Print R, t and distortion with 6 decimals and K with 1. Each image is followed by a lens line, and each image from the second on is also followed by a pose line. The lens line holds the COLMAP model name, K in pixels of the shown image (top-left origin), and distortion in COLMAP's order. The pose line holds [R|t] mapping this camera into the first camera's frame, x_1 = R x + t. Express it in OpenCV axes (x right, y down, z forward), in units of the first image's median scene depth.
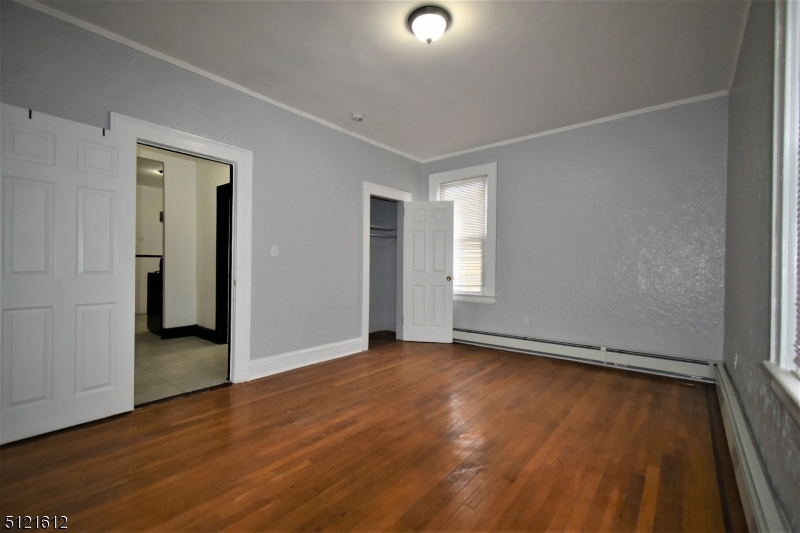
lens RADIAL K [[351.6, 0, 403.6], [0, 351.6, 266.0], [0, 0, 1]] dist [0.002038, 0.000200]
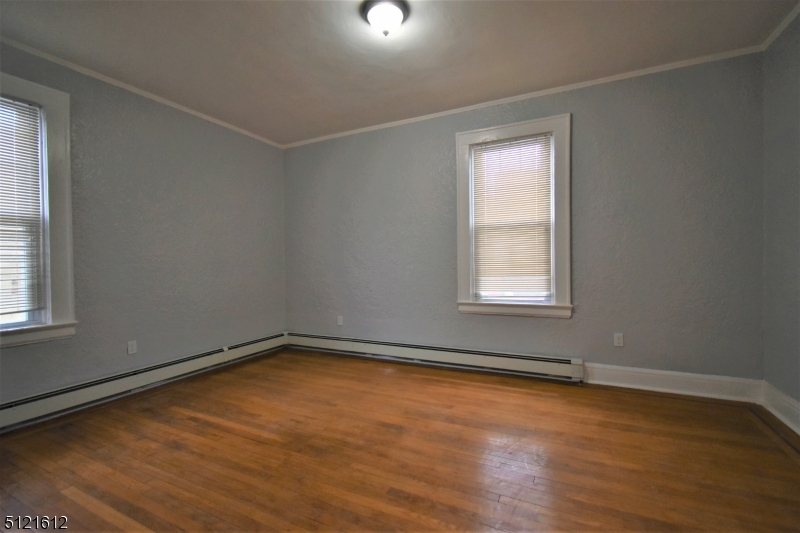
lens RADIAL K [[351.6, 0, 403.6], [0, 351.6, 266.0], [0, 0, 1]] dist [0.002038, 0.000200]
pose [[-0.220043, -0.016468, 0.975351, -0.574827], [0.012977, 0.999720, 0.019807, -0.018309], [-0.975404, 0.017016, -0.219768, 0.778990]]
